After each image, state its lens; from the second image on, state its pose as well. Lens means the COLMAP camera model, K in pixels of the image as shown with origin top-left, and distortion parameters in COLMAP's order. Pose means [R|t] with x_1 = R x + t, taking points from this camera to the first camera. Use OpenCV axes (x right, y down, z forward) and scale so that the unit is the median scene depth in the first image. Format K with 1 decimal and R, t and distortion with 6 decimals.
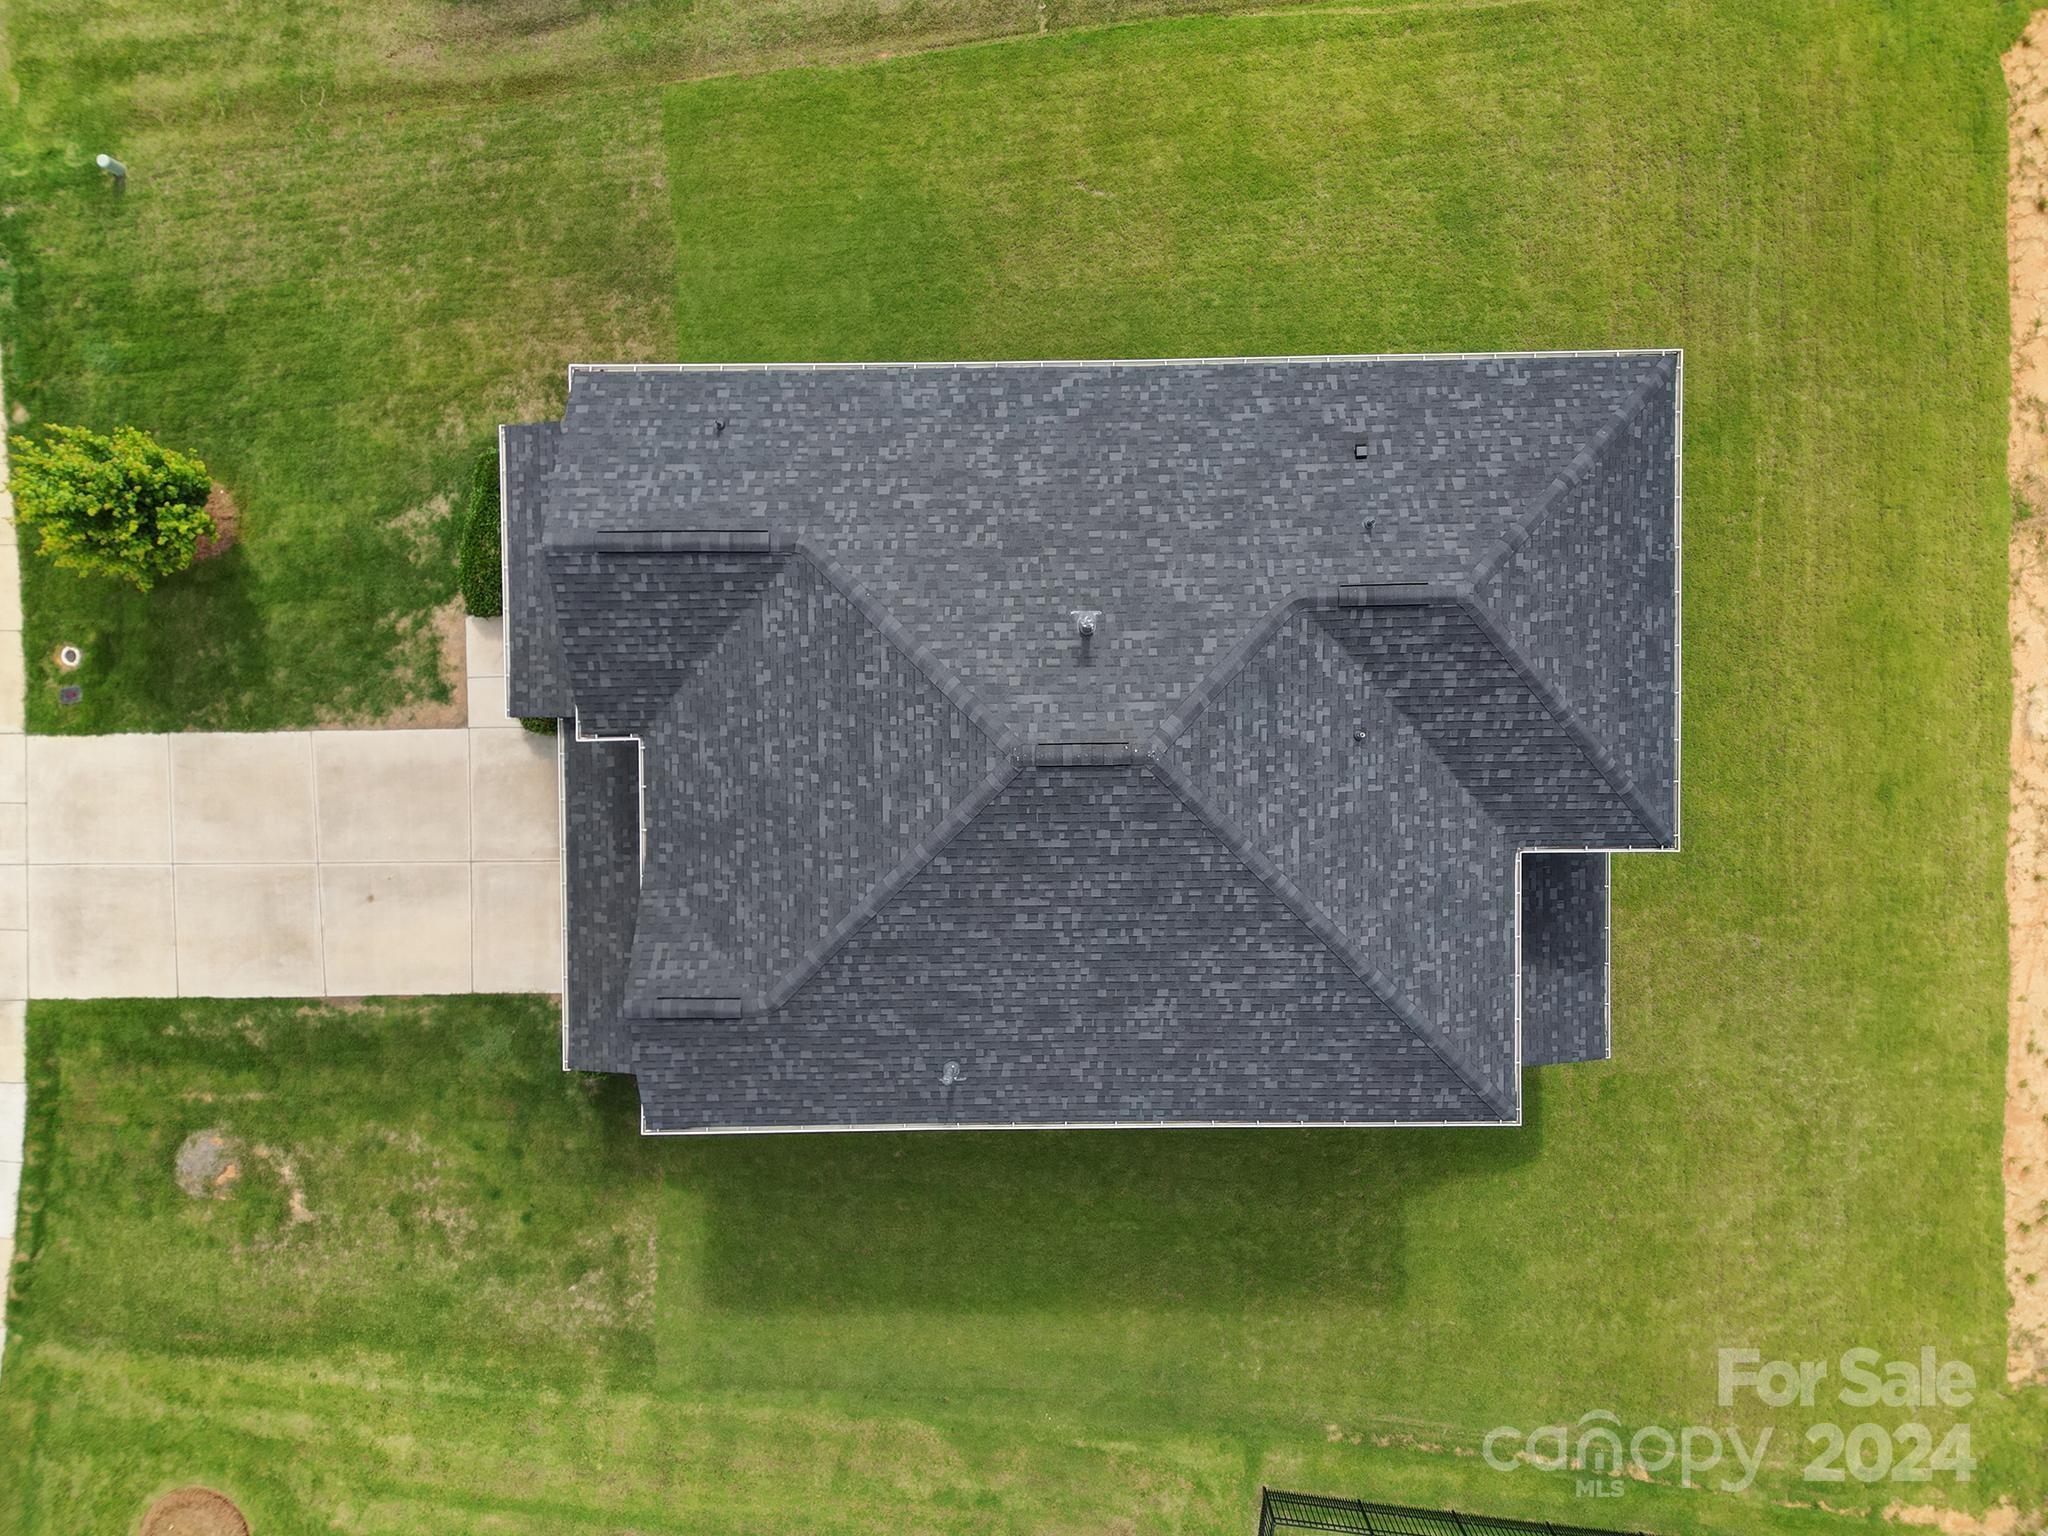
lens RADIAL K [[1439.2, 0, 1021.5], [0, 1439.2, 736.2], [0, 0, 1]] dist [0.075724, -0.073020]
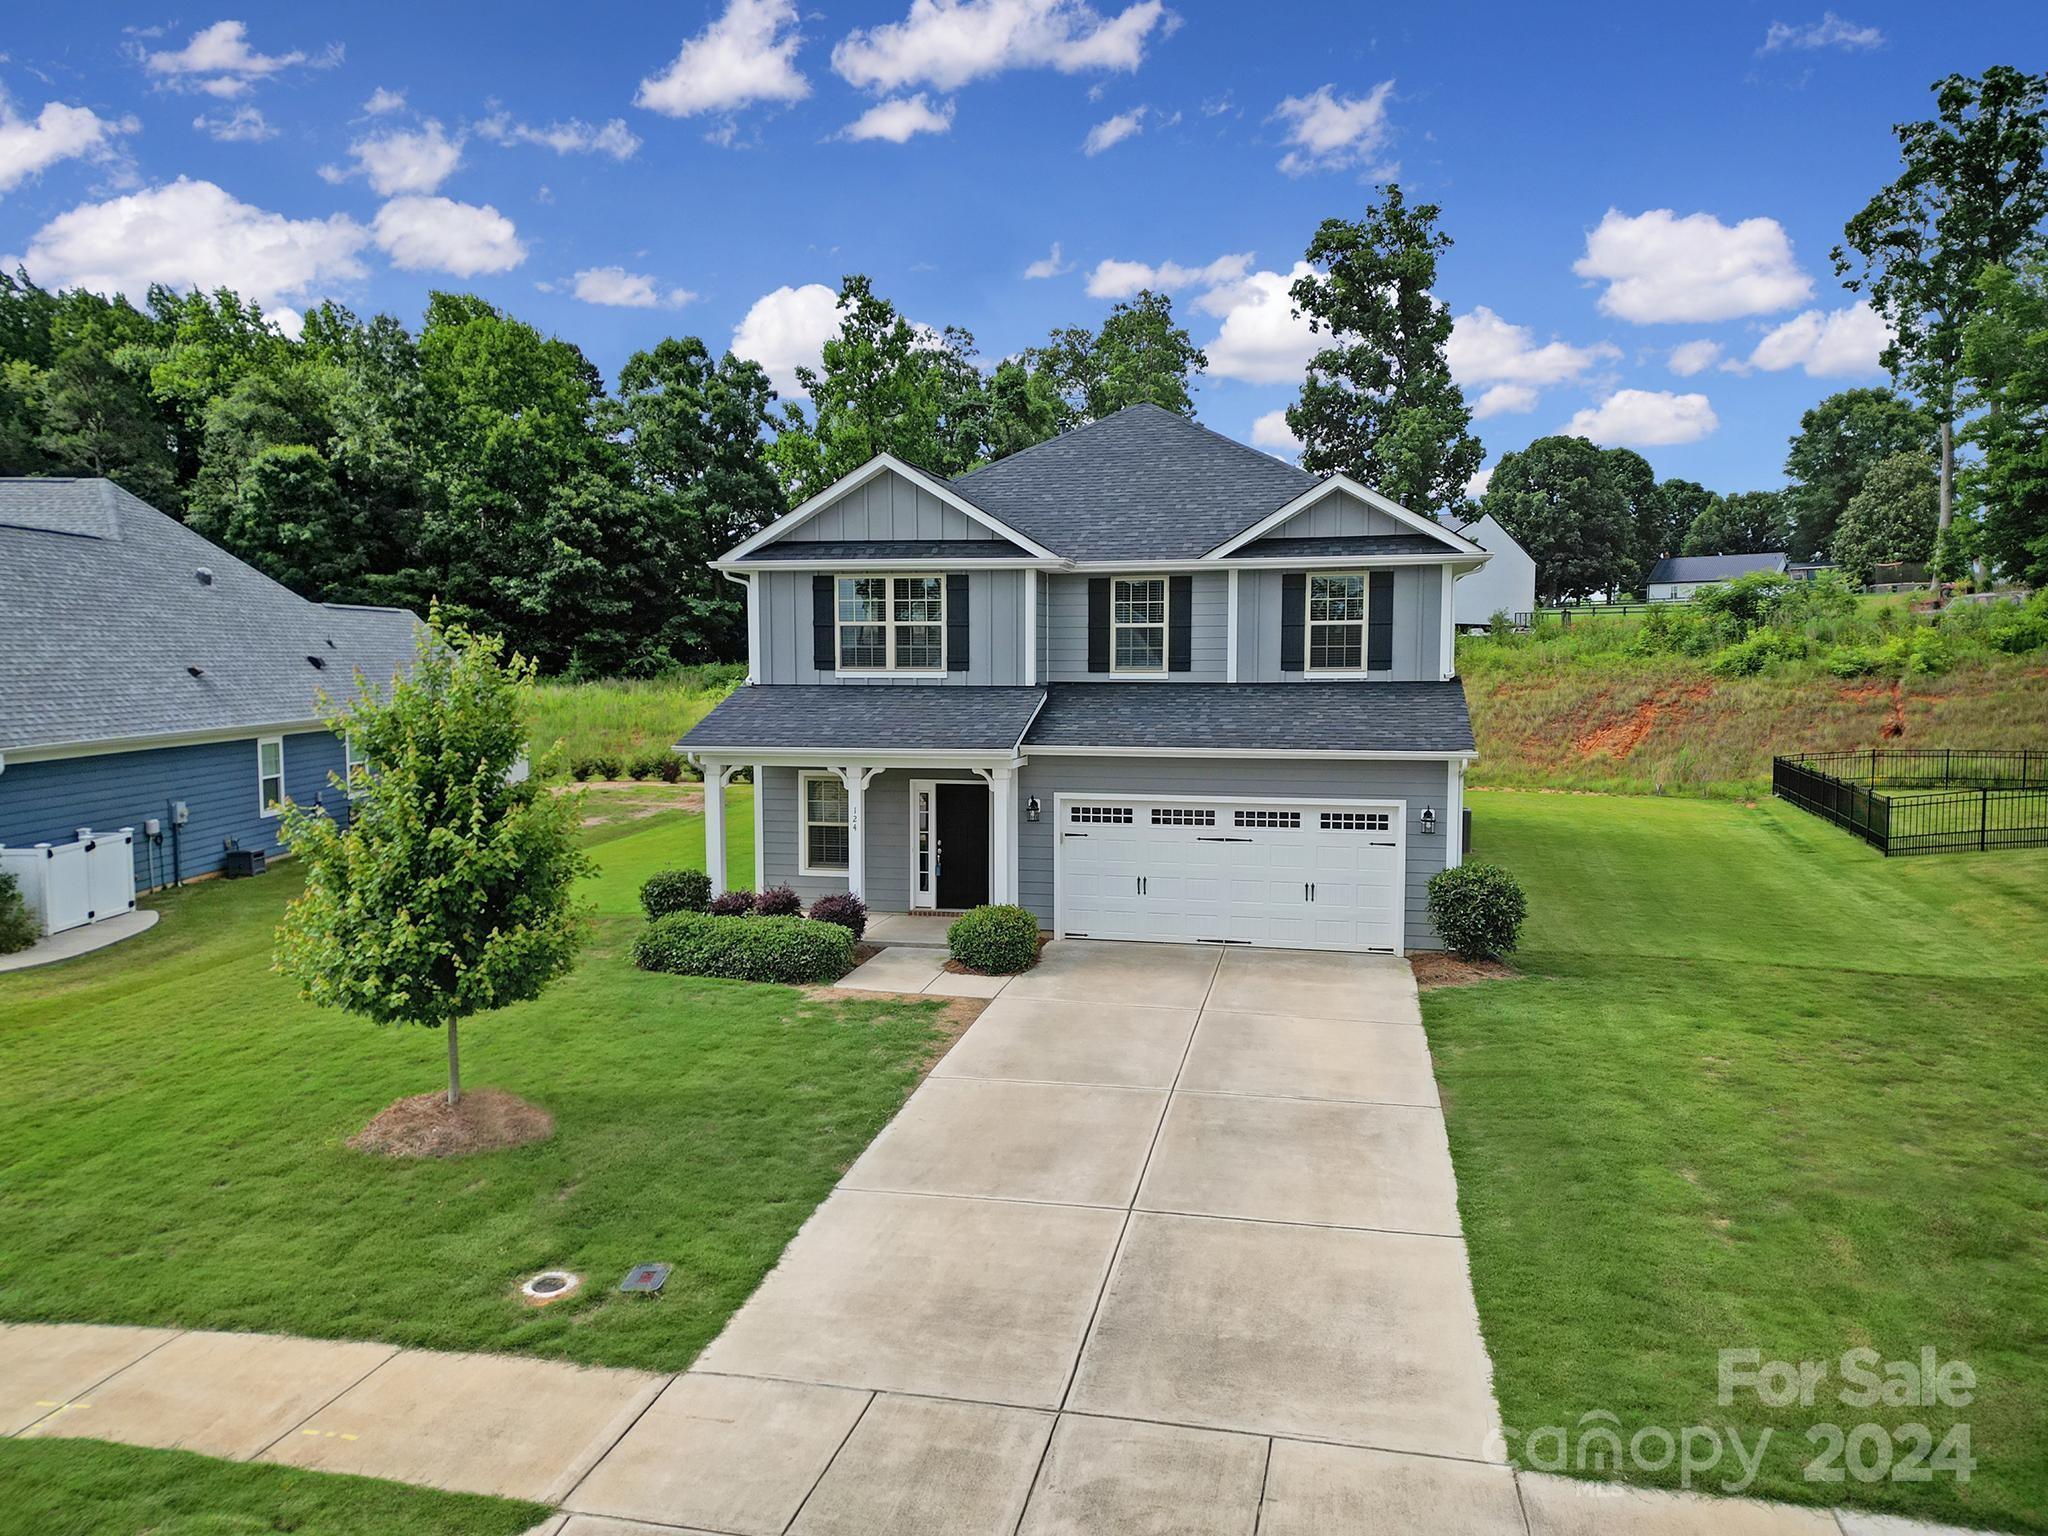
lens RADIAL K [[1426.0, 0, 1024.0], [0, 1426.0, 768.0], [0, 0, 1]] dist [0.068664, -0.075463]
pose [[0.230542, -0.076032, 0.970087, -0.980763], [0.972795, -0.005372, -0.231607, 0.154335], [0.022821, 0.997091, 0.072725, 0.848166]]
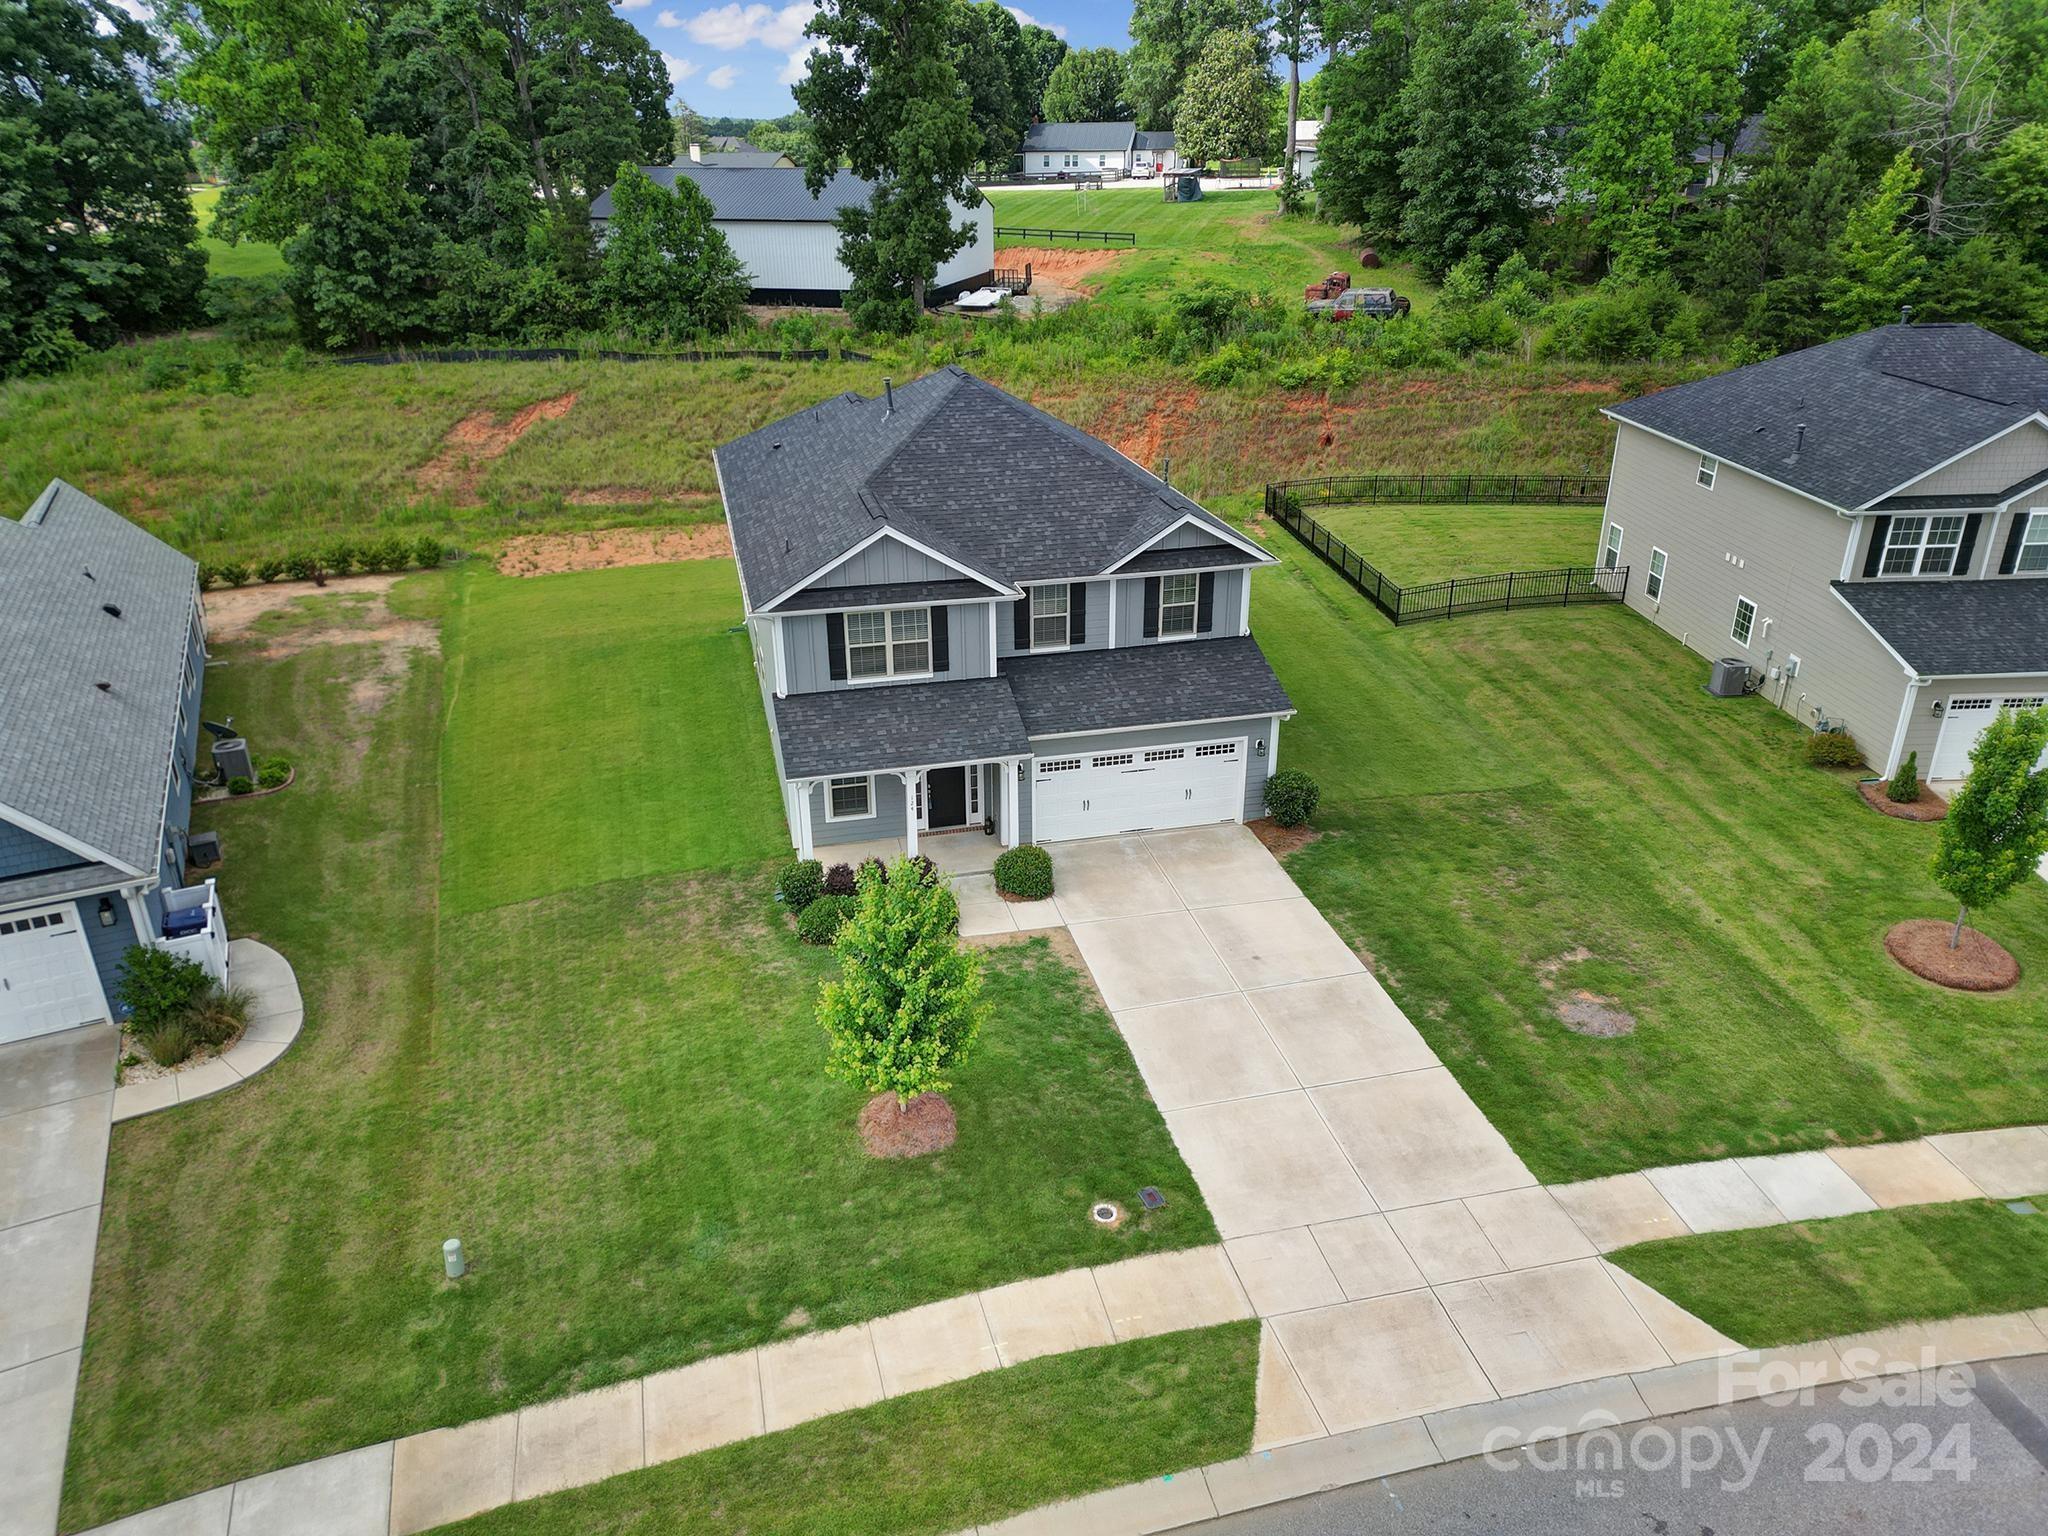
lens RADIAL K [[1439.2, 0, 1021.5], [0, 1439.2, 736.2], [0, 0, 1]] dist [0.075724, -0.073020]
pose [[-0.220182, -0.374512, 0.900700, -1.244936], [0.975006, -0.112632, 0.191514, -0.217850], [0.029723, 0.920356, 0.389950, 0.470698]]
